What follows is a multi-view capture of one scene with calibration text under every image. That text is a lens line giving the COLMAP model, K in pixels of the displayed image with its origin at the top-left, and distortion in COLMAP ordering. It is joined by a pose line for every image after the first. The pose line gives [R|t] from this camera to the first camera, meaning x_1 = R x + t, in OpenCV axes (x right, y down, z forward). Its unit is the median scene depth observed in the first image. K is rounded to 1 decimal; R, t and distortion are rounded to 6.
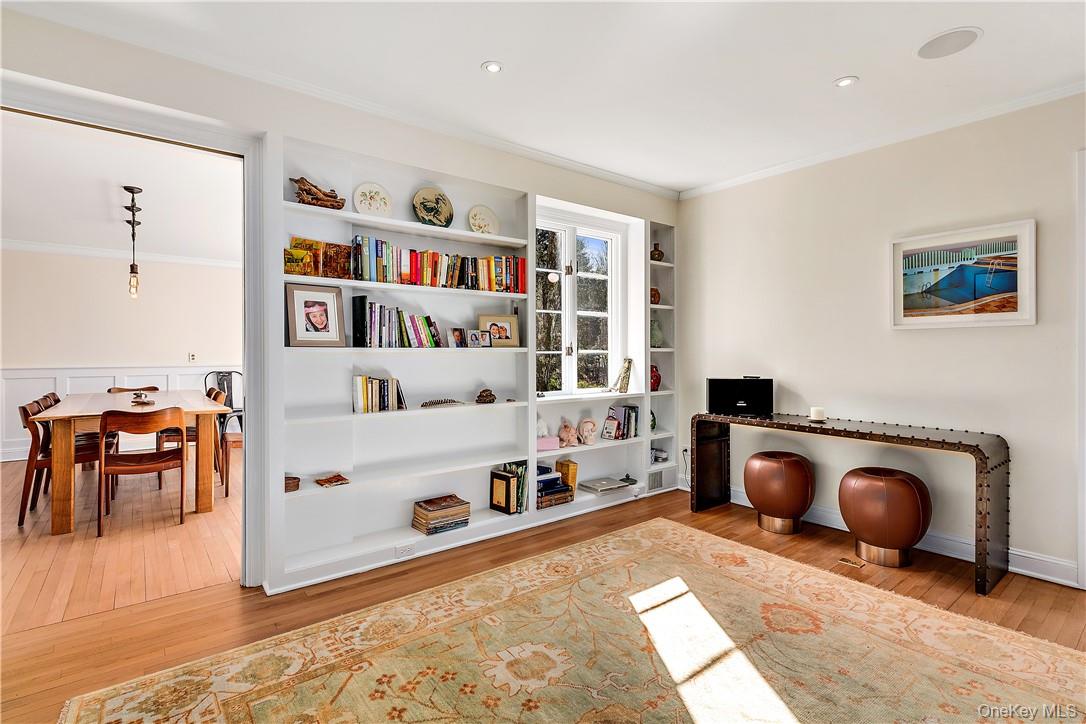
lens RADIAL K [[519.7, 0, 545.1], [0, 519.7, 354.6], [0, 0, 1]] dist [-0.000365, 0.000016]
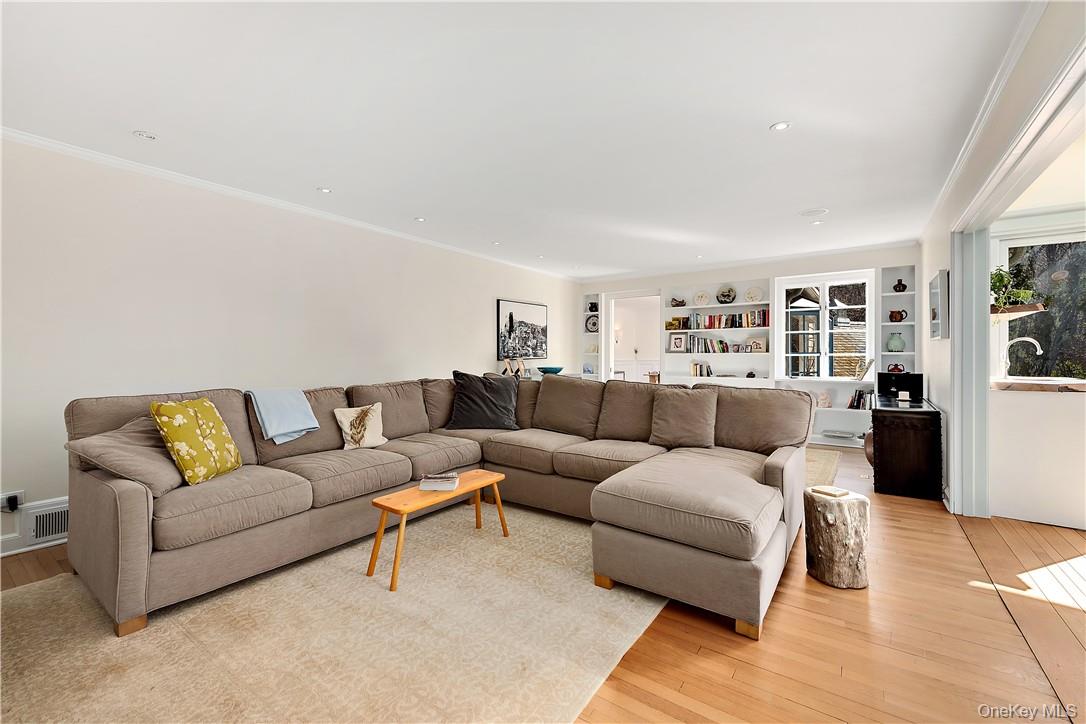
lens RADIAL K [[447.8, 0, 544.7], [0, 447.8, 357.4], [0, 0, 1]] dist [-0.001775, -0.000063]
pose [[0.273280, 0.005240, -0.961920, 1.656345], [-0.004733, 0.999980, 0.004103, 0.003649], [0.961923, 0.003431, 0.273300, -0.410941]]
